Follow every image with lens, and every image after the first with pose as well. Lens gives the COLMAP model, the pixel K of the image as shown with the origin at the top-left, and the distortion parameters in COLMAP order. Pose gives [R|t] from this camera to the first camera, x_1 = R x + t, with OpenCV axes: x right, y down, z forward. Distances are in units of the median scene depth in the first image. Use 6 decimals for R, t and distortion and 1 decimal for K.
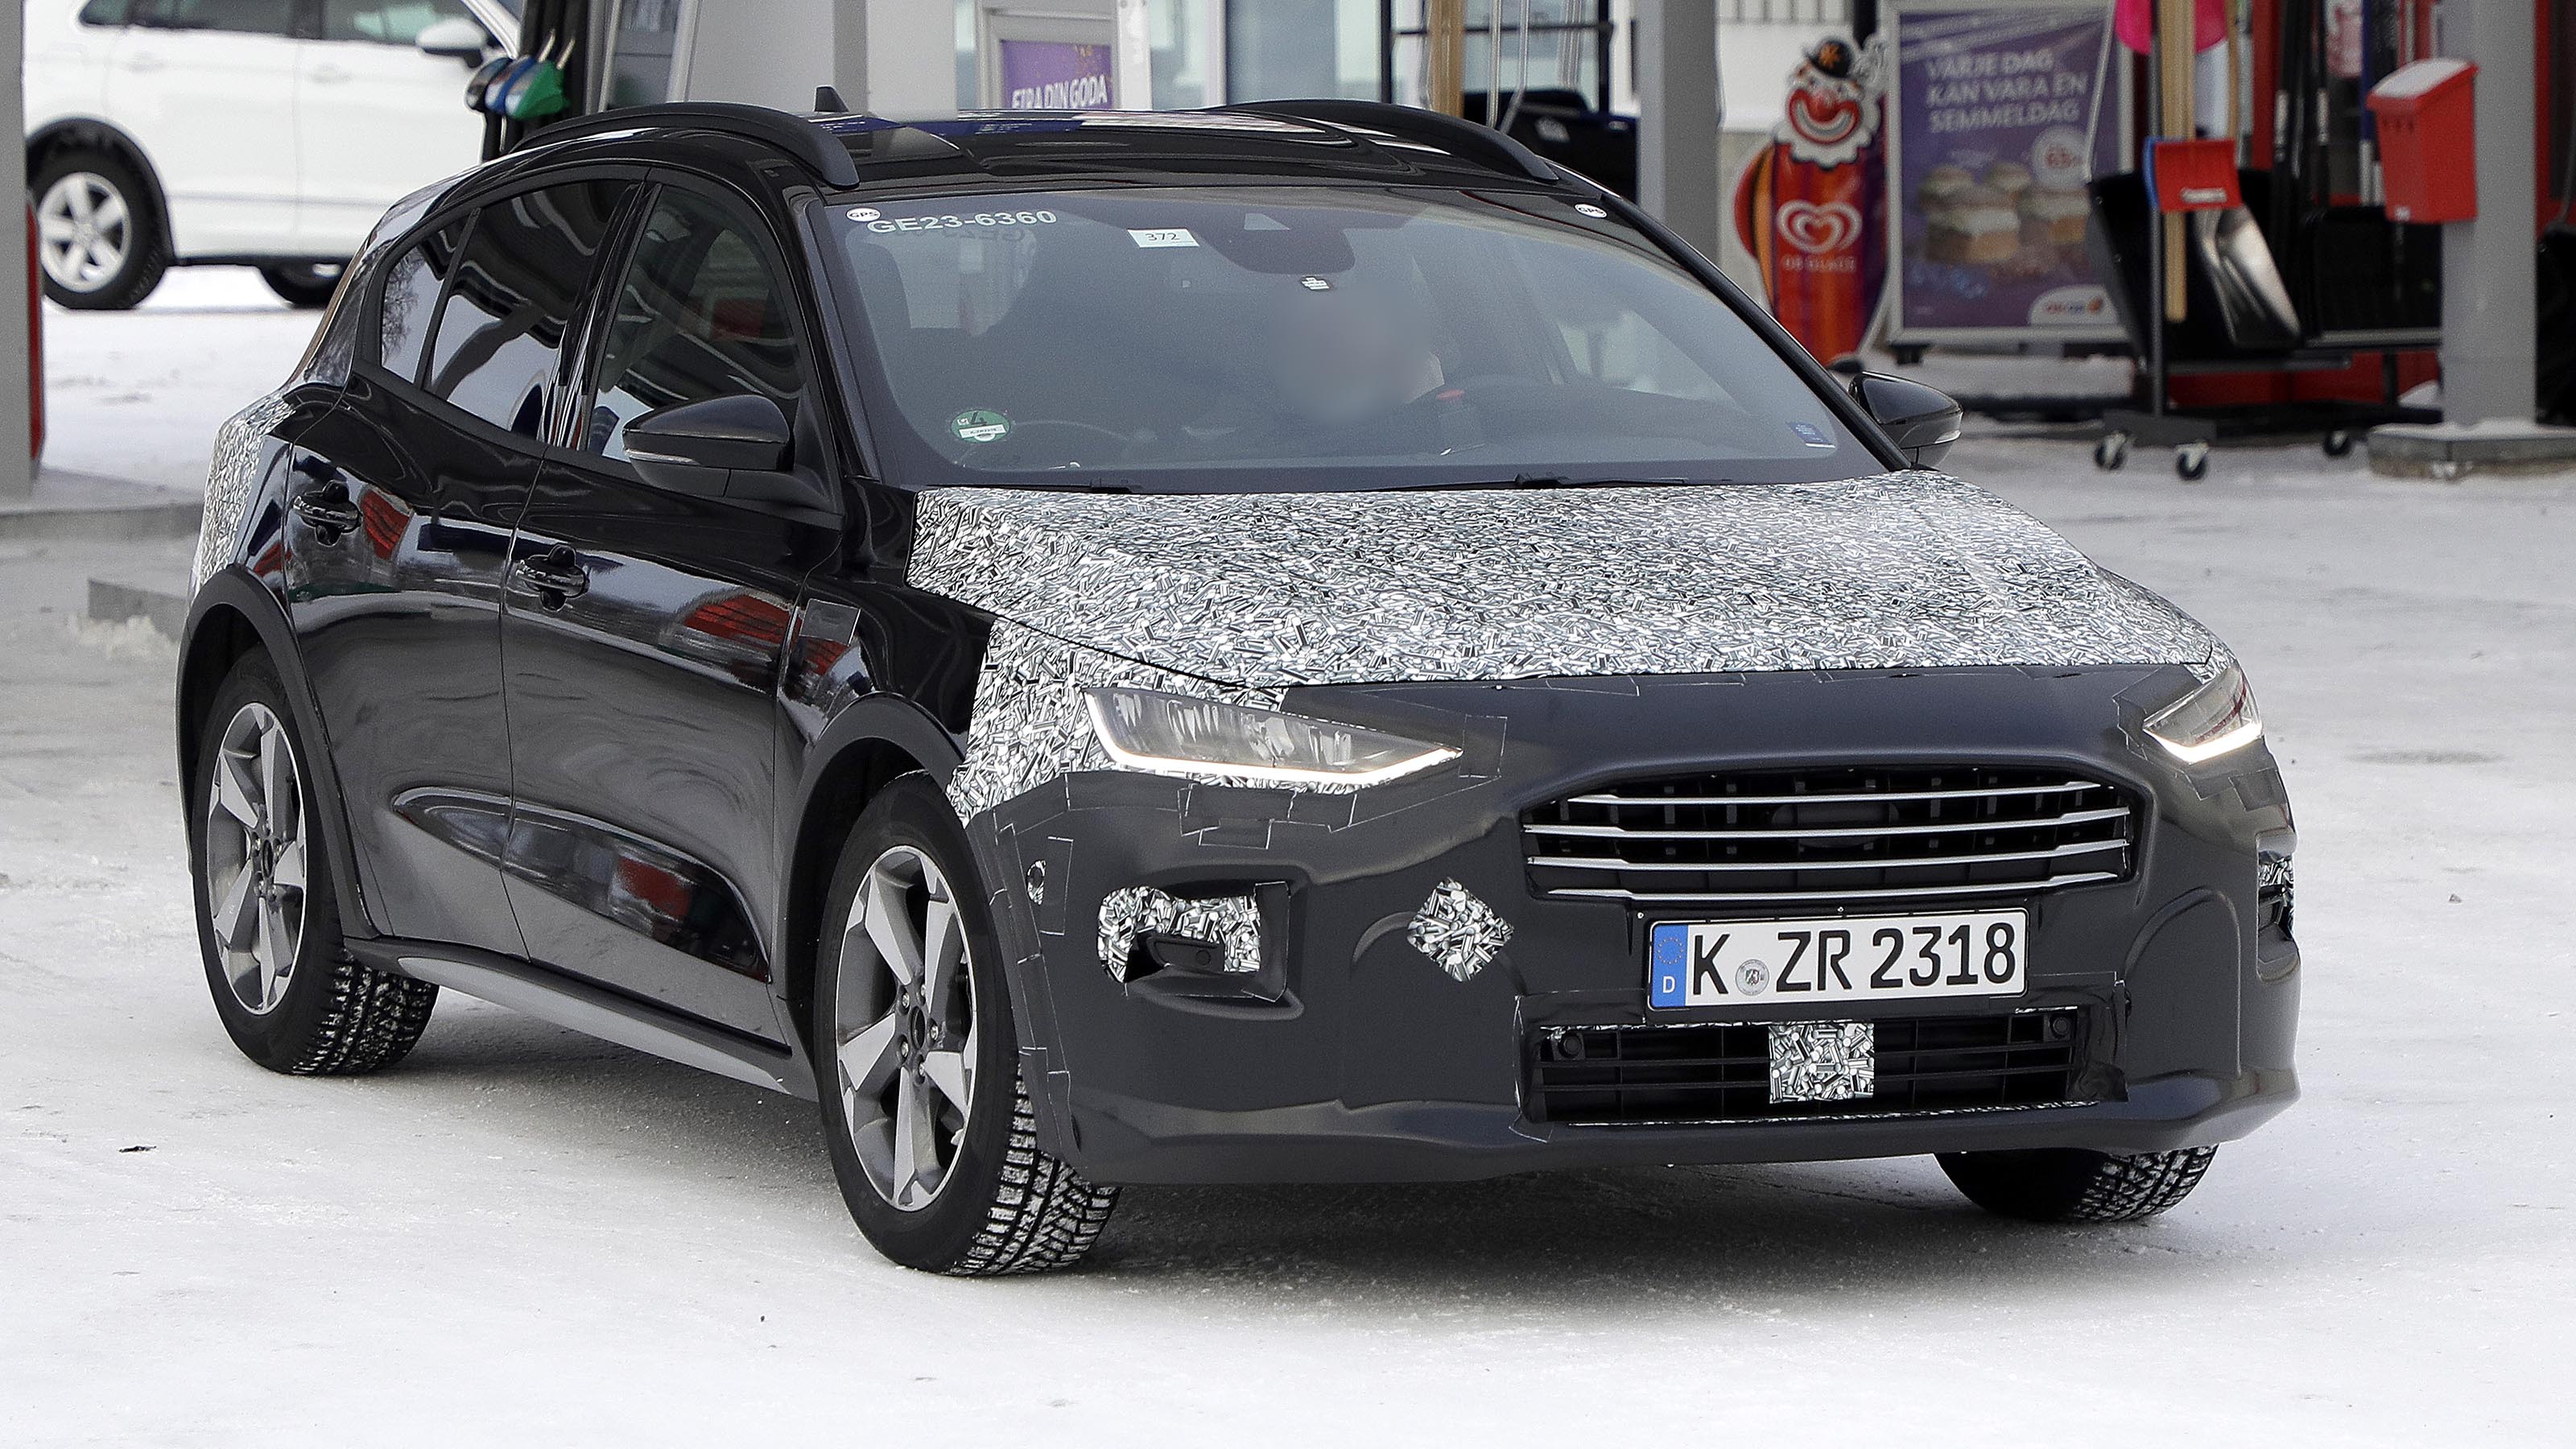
lens RADIAL K [[11061.3, 0, 1288.0], [0, 11061.3, 724.5], [0, 0, 1]] dist [0.128840, 2.045253]
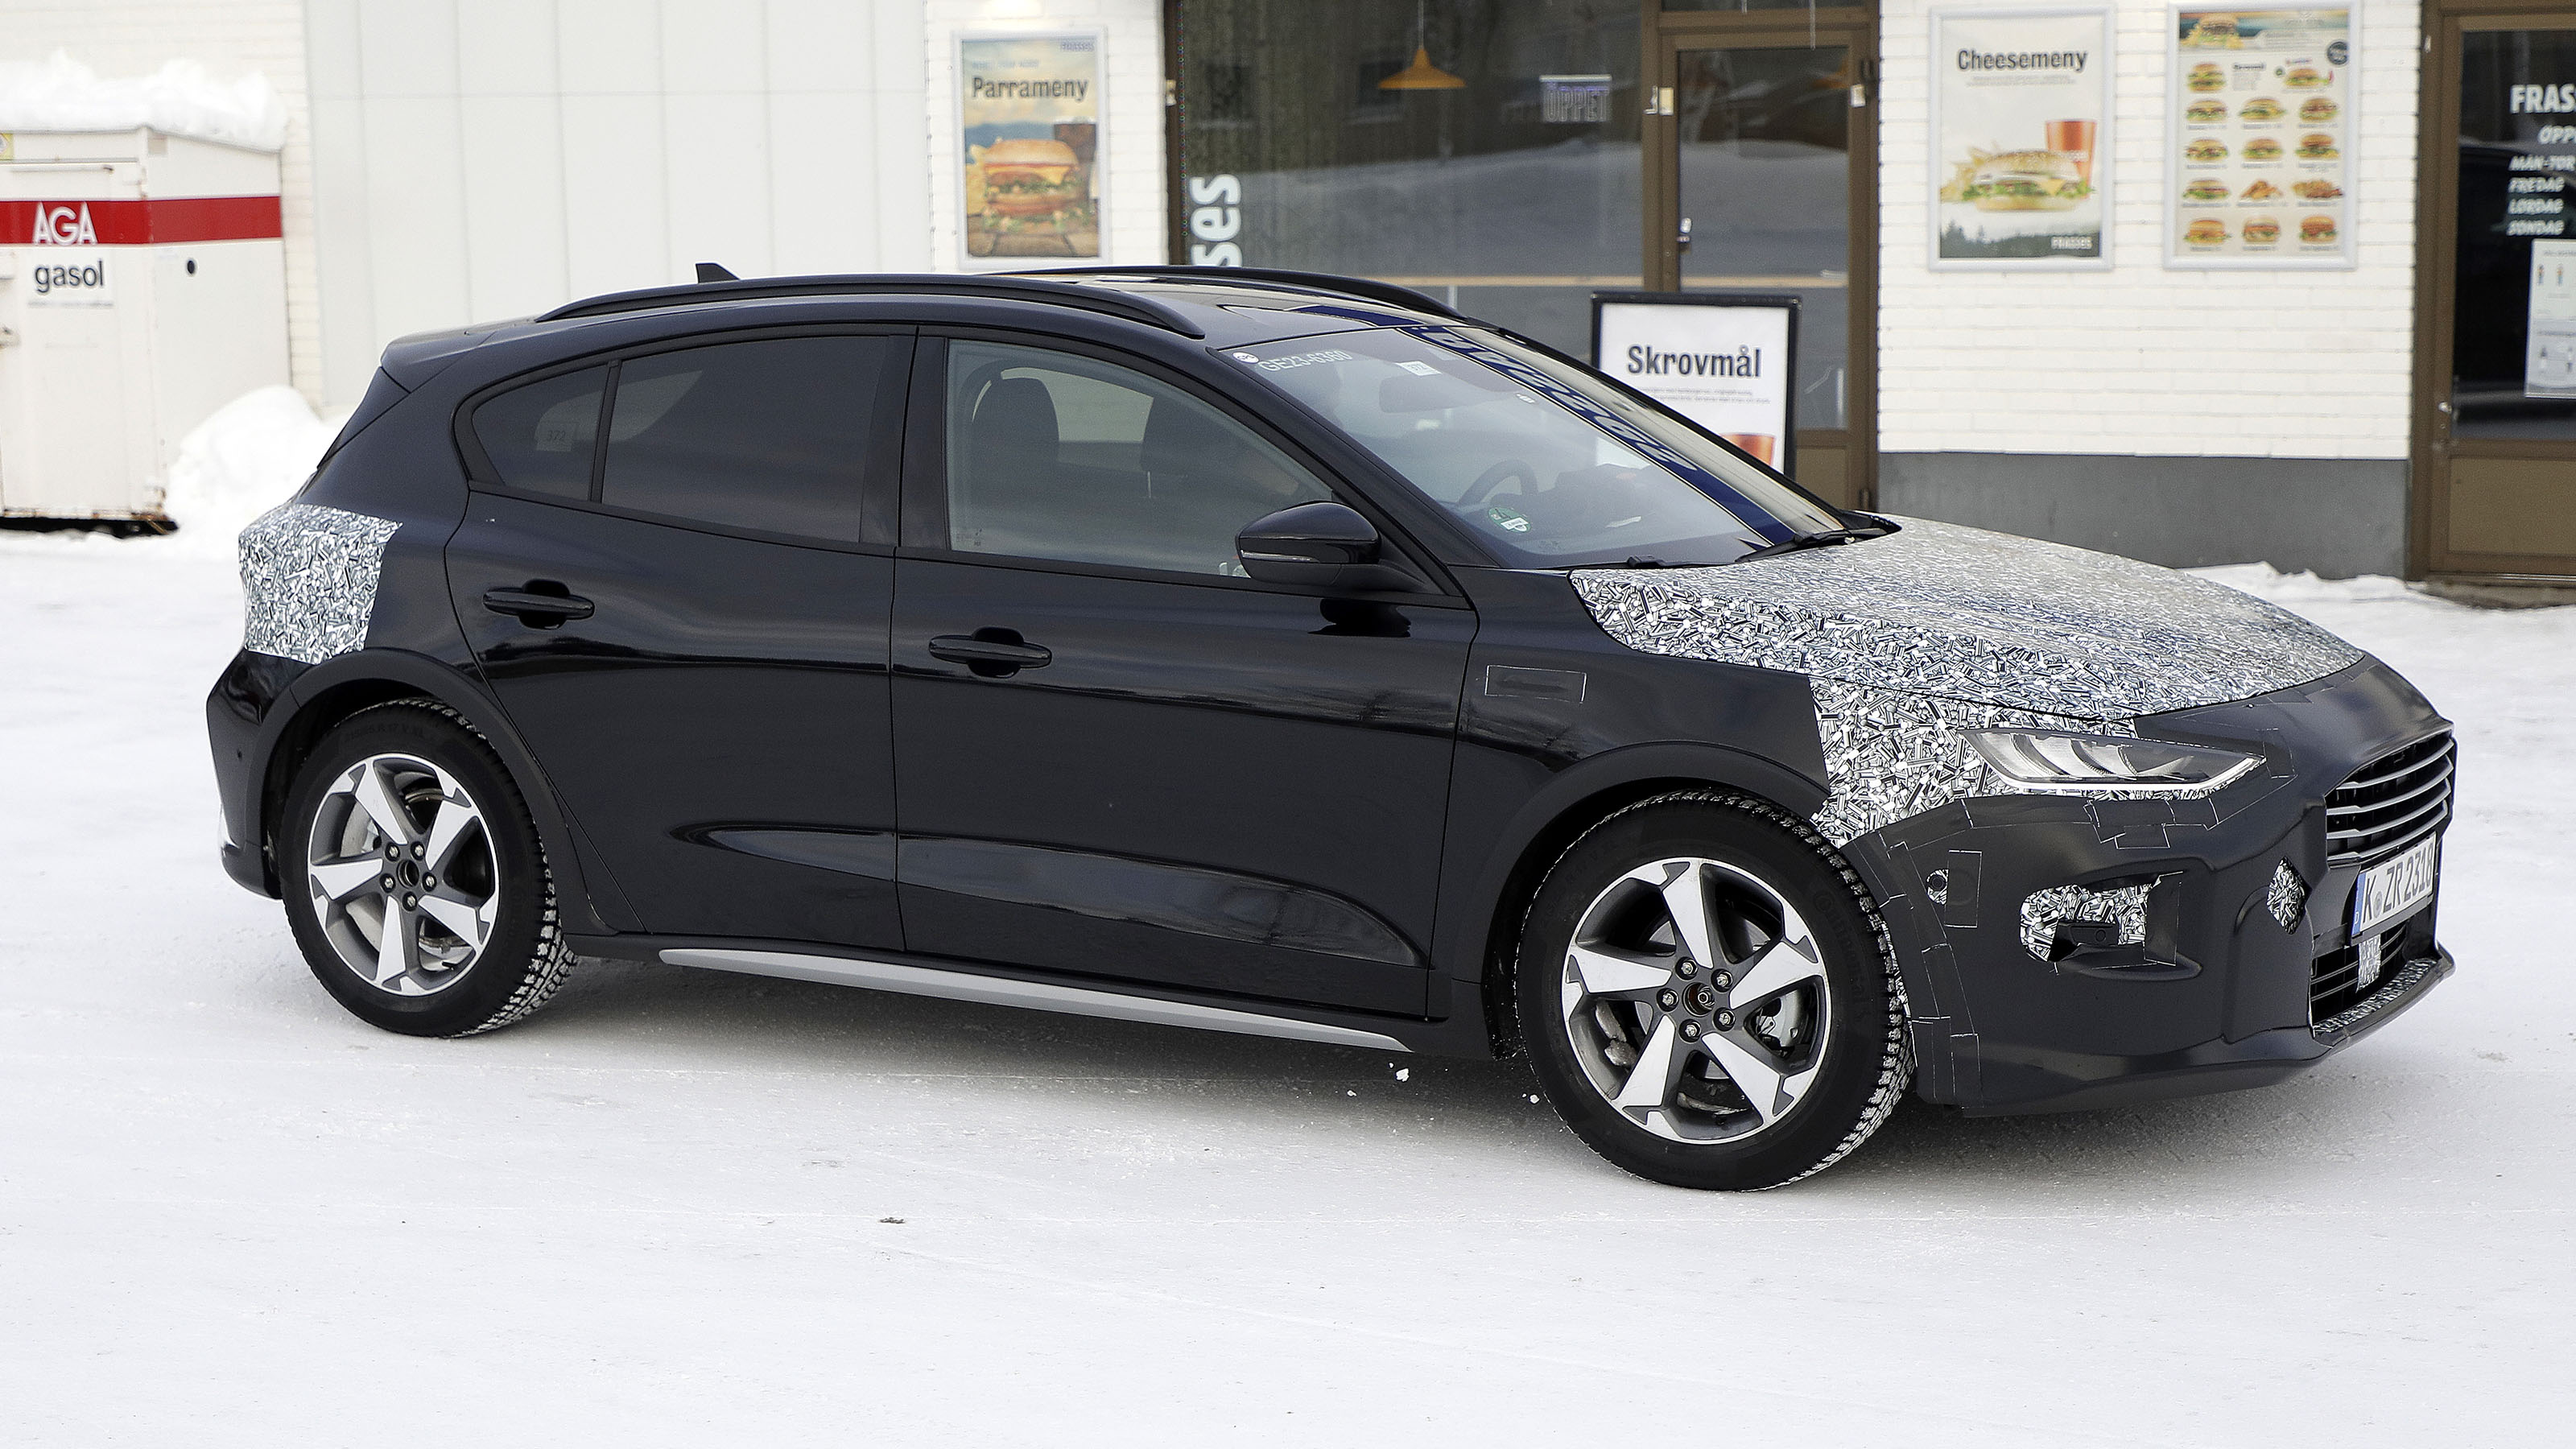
lens RADIAL K [[4160.8, 0, 1376.6], [0, 4160.8, 726.6], [0, 0, 1]] dist [0.022707, -0.061982]
pose [[0.781453, -0.078502, 0.619006, -0.365895], [0.047723, 0.996668, 0.066150, -0.038404], [-0.622137, -0.022153, 0.782595, 0.675196]]
